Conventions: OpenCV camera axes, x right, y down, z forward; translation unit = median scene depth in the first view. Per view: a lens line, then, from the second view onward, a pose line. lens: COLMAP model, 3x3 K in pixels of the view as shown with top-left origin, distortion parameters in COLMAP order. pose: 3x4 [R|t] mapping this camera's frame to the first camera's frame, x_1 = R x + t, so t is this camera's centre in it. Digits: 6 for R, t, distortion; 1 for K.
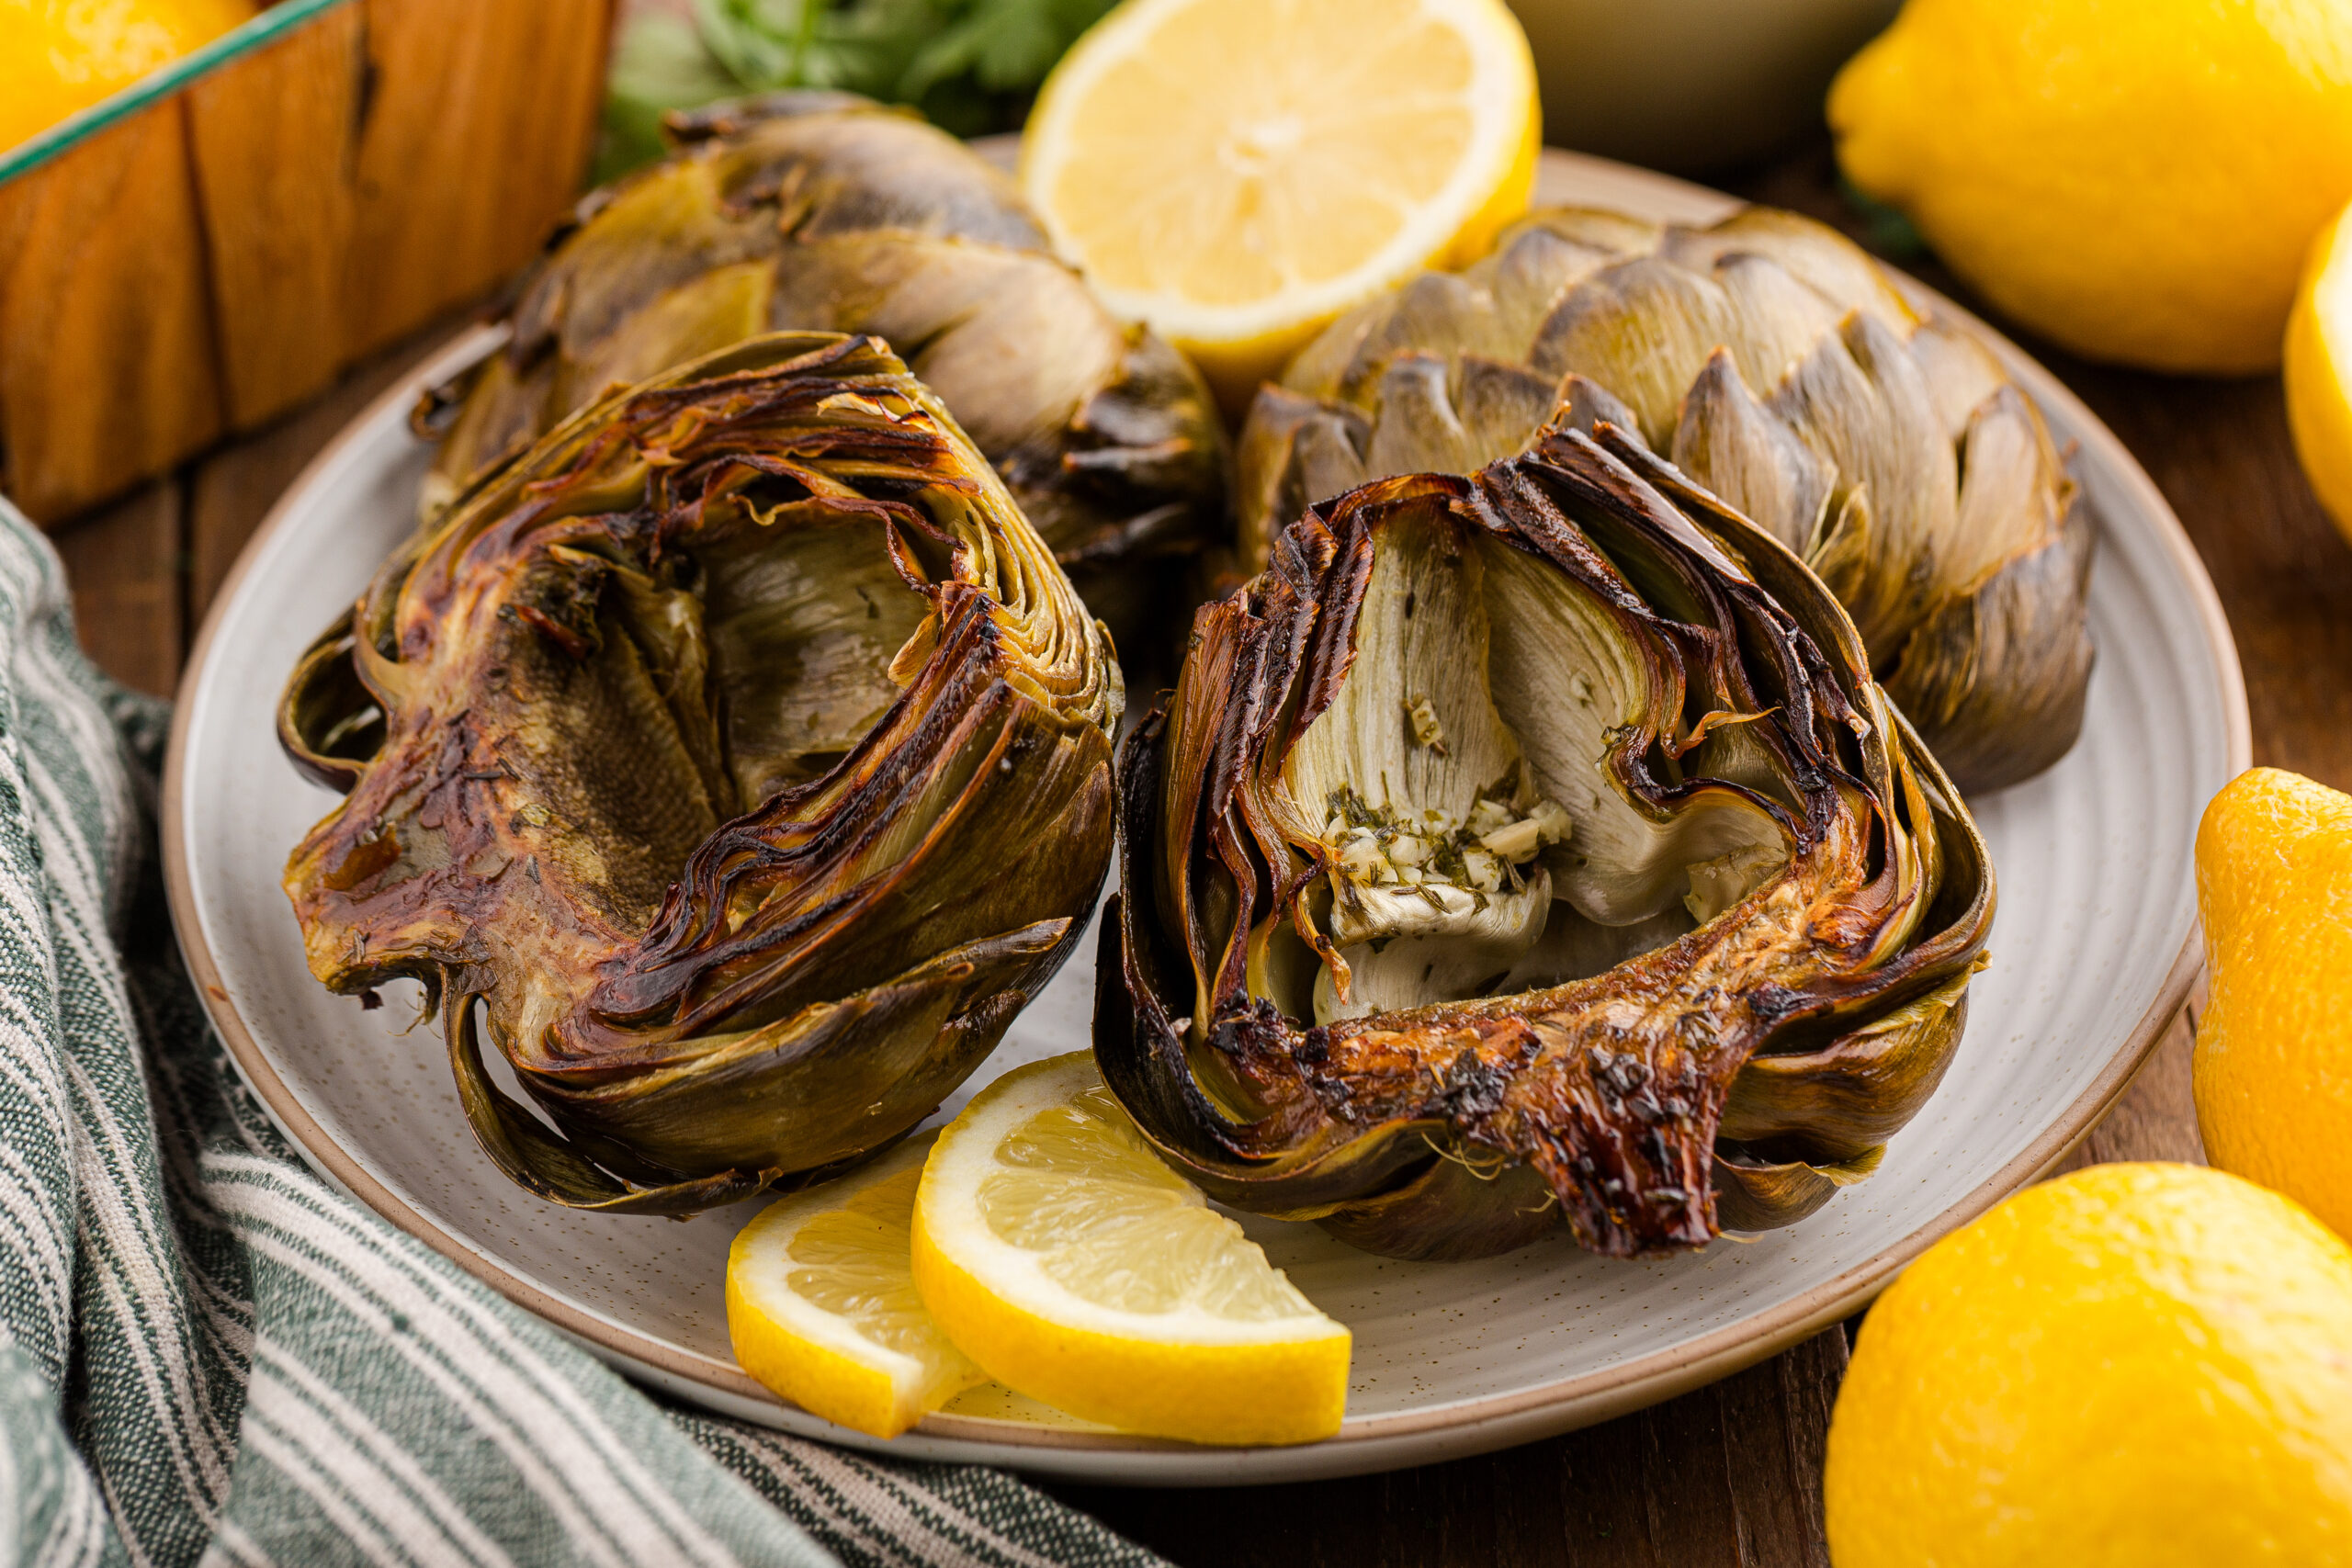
lens RADIAL K [[8335.7, 0, 1356.0], [0, 8335.7, 859.3], [0, 0, 1]] dist [-0.185295, 0.000000]
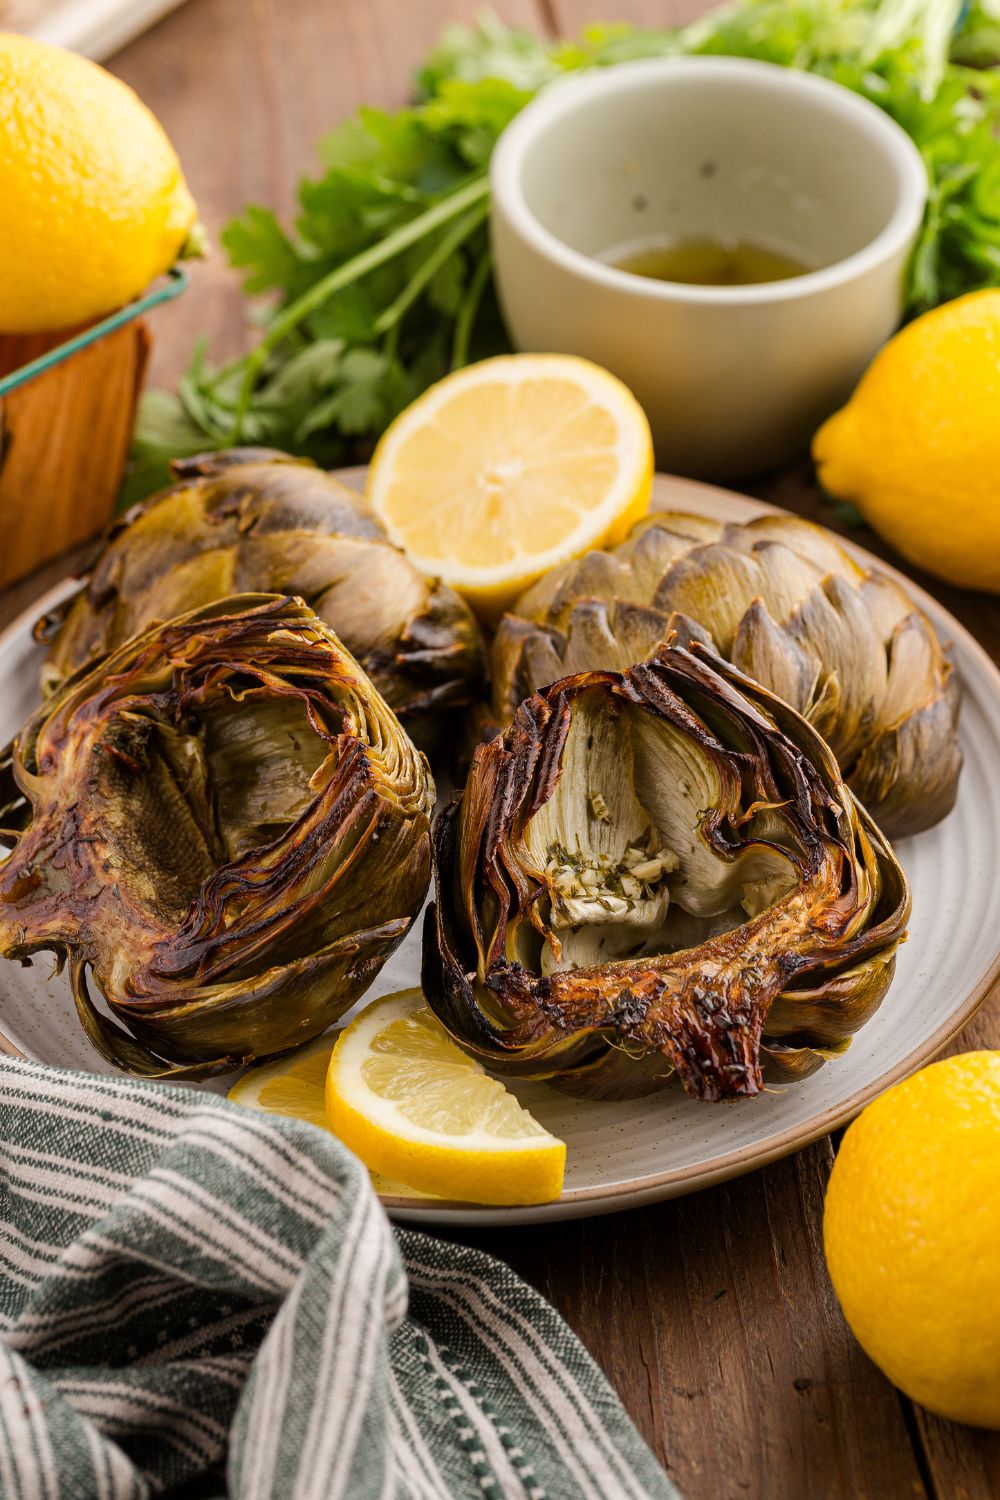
lens RADIAL K [[5316.6, 0, 494.5], [0, 5316.6, 626.7], [0, 0, 1]] dist [-0.185295, 0.000000]
pose [[0.999971, -0.006382, 0.004181, -0.019812], [0.006466, 0.999771, -0.020376, -0.032933], [-0.004050, 0.020402, 0.999784, -0.175250]]
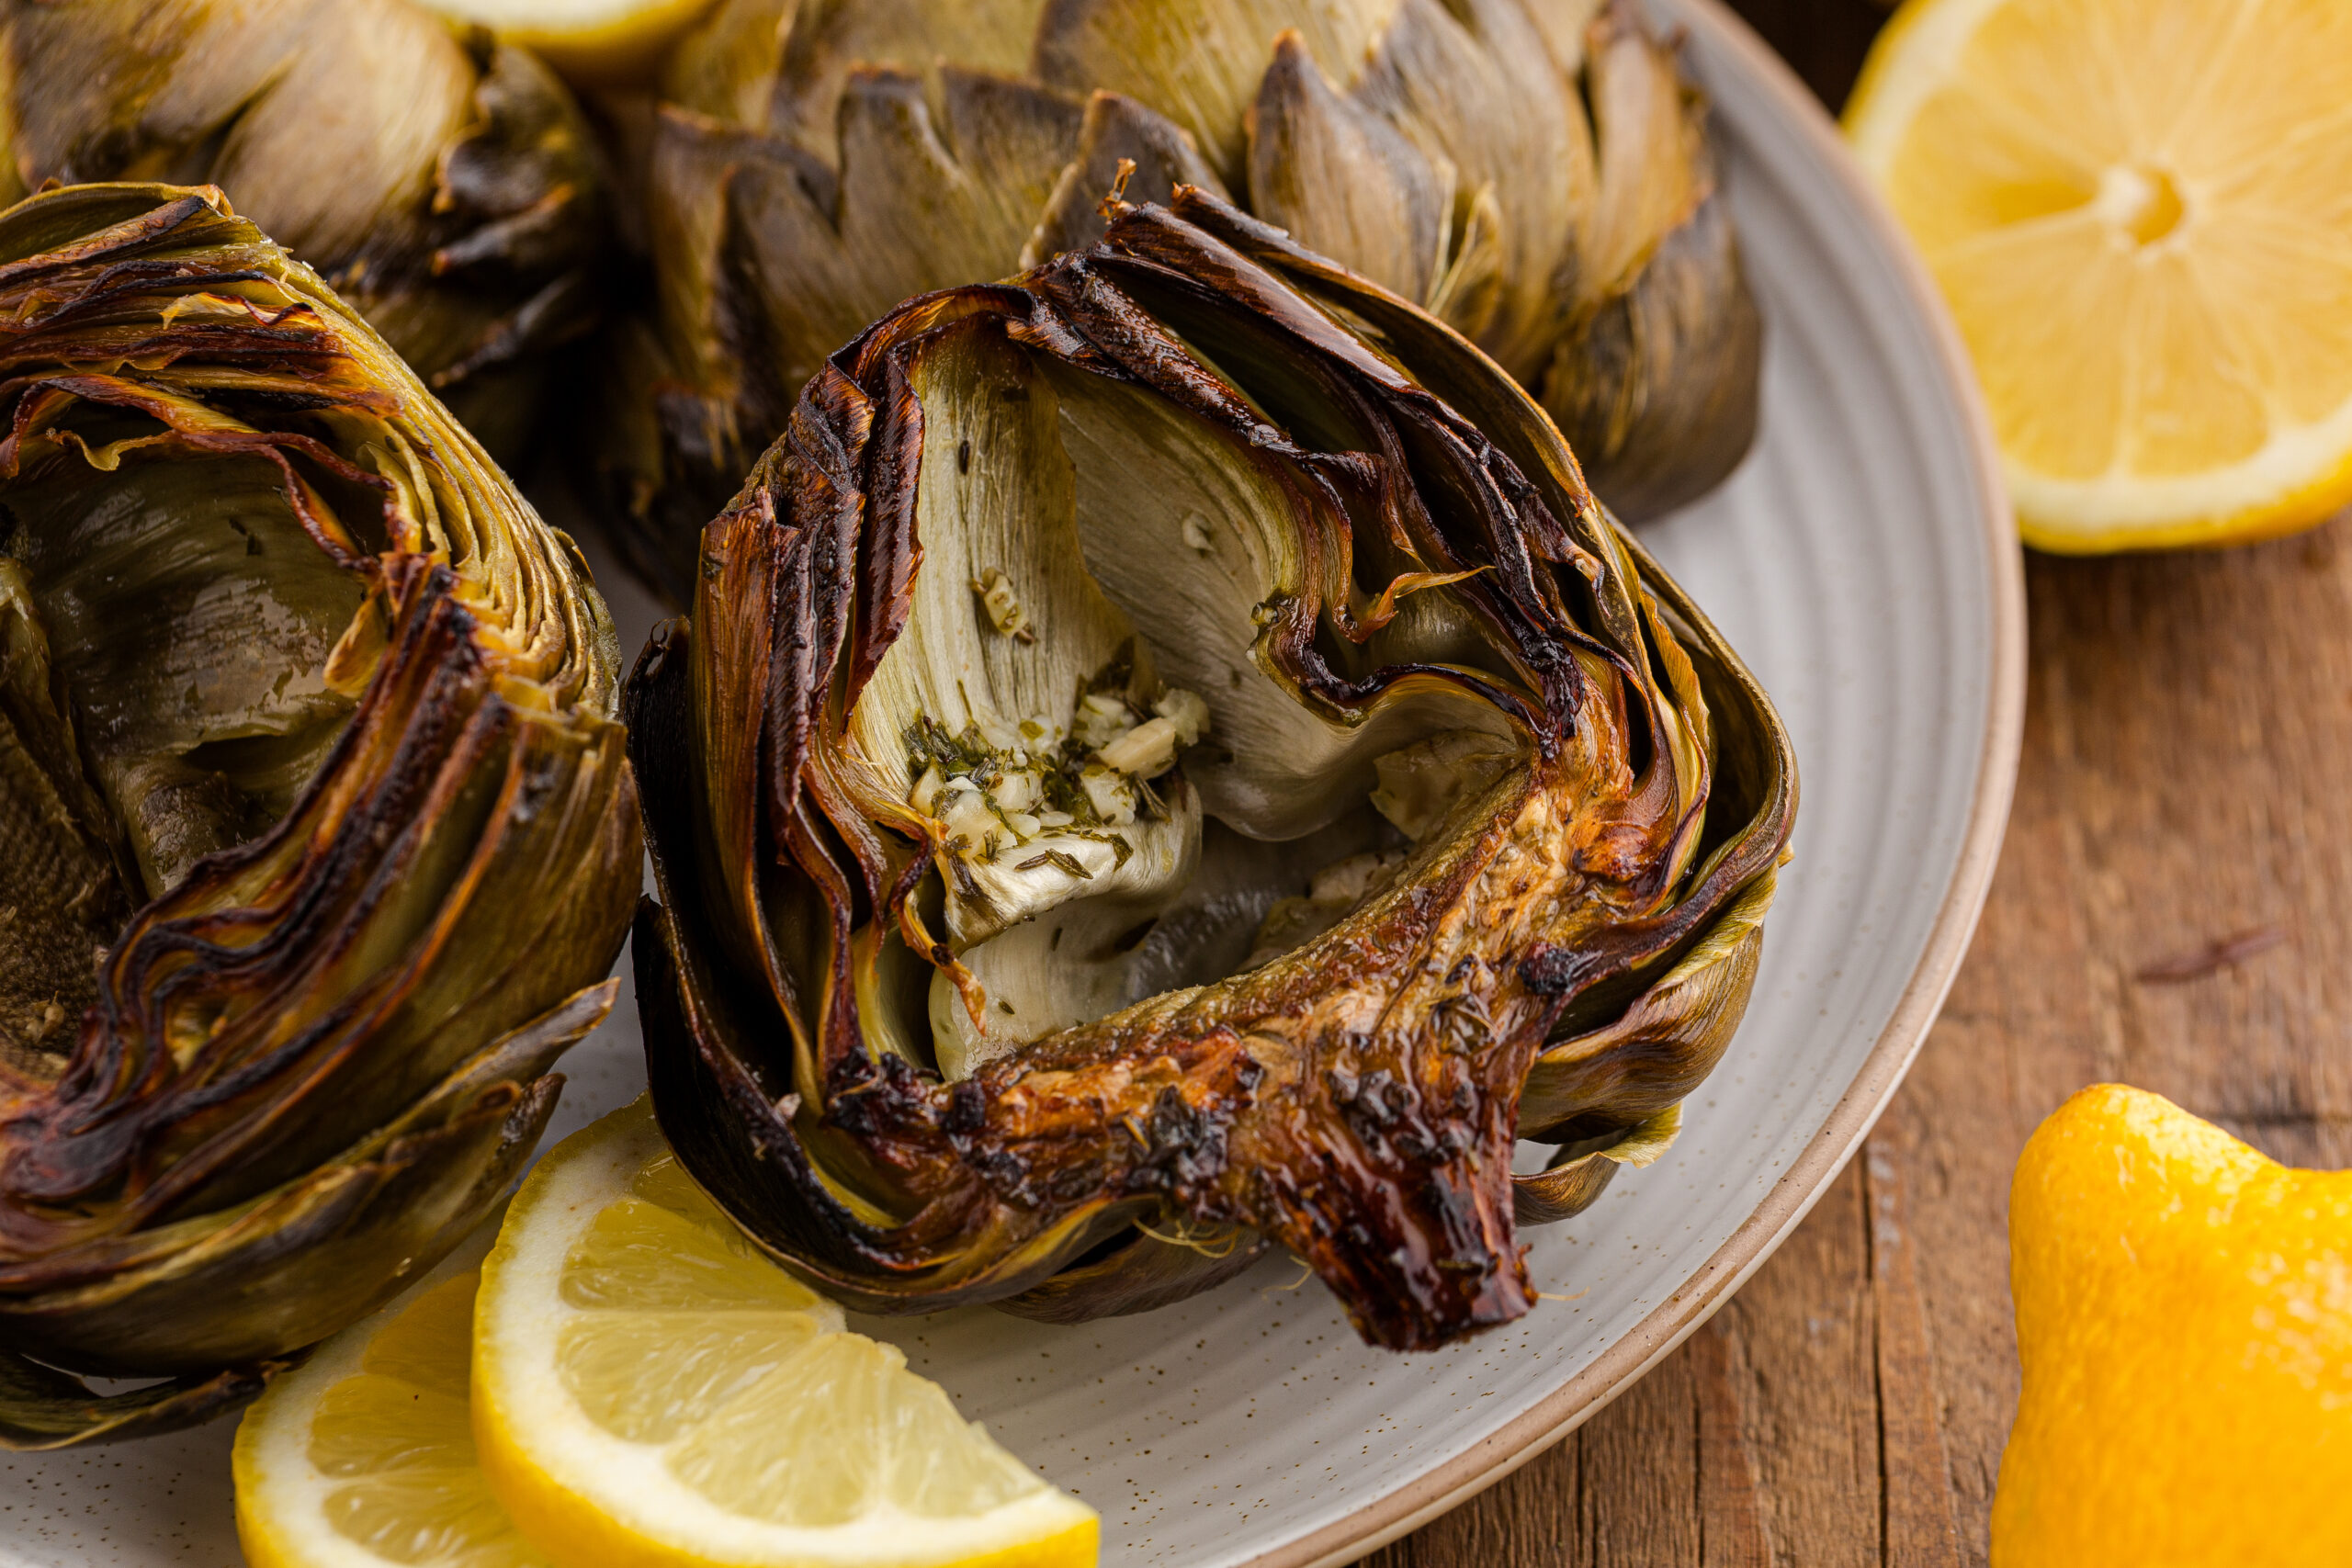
lens RADIAL K [[8335.7, 0, 1160.4], [0, 8335.7, 773.8], [0, 0, 1]] dist [-0.185295, 0.000000]
pose [[0.981113, -0.141576, 0.131807, -0.082112], [0.117227, 0.977198, 0.177037, -0.137758], [-0.153866, -0.158242, 0.975338, 0.254402]]
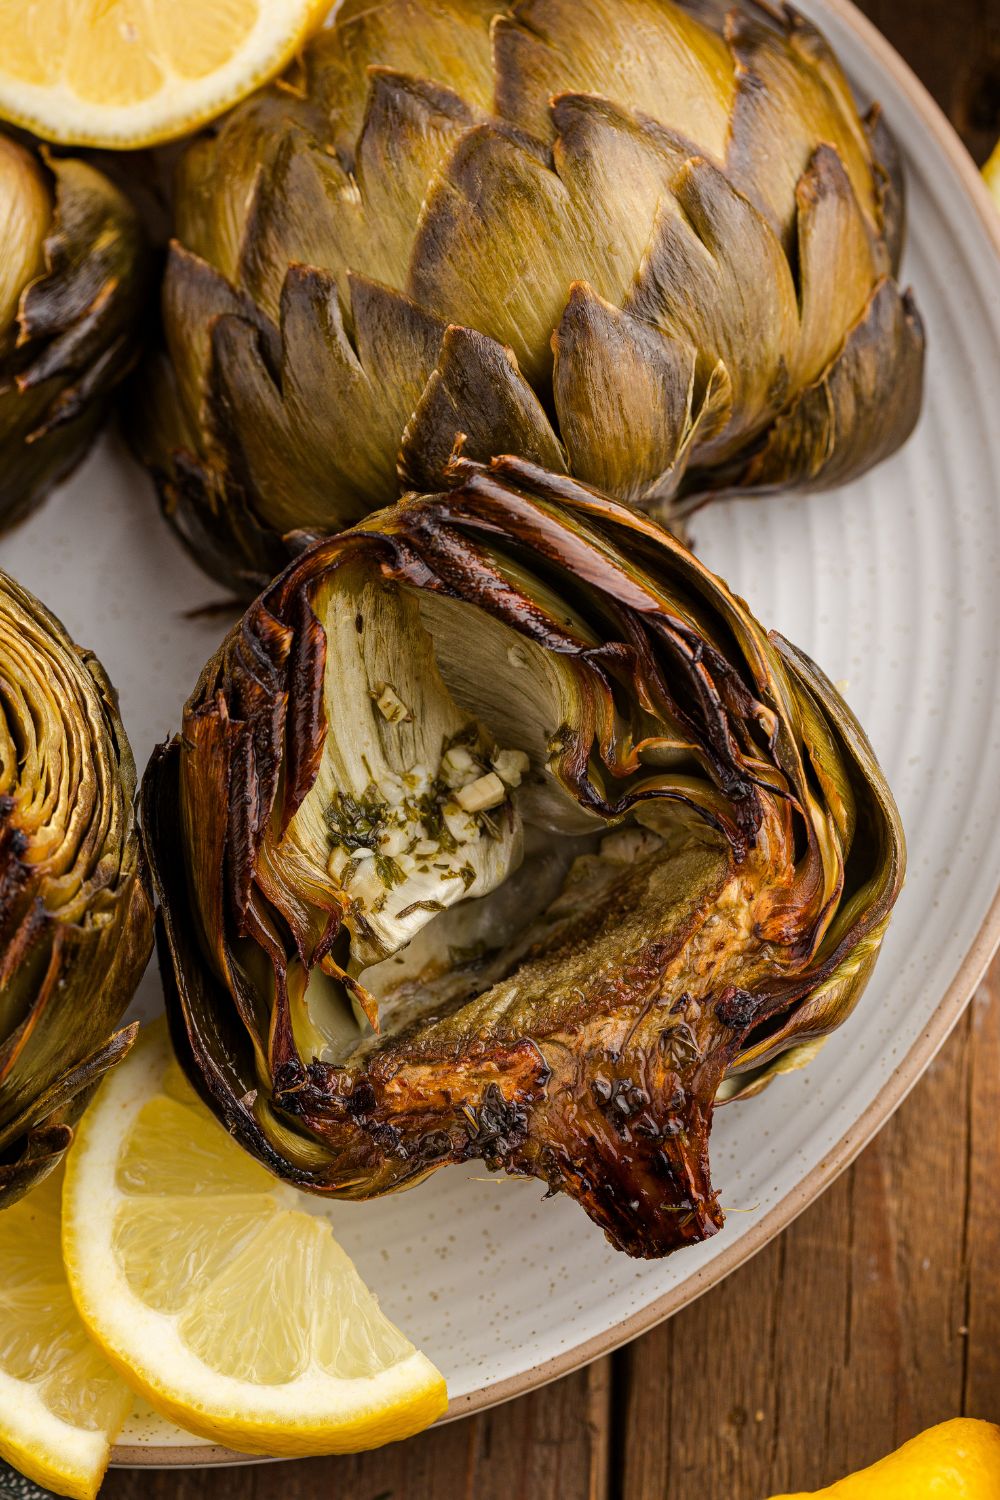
lens RADIAL K [[5316.6, 0, 499.8], [0, 5316.6, 752.6], [0, 0, 1]] dist [-0.185295, 0.000000]
pose [[0.983430, -0.179911, -0.022326, 0.039447], [0.158531, 0.793682, 0.587313, -0.452843], [-0.087945, -0.581120, 0.809052, 0.402537]]
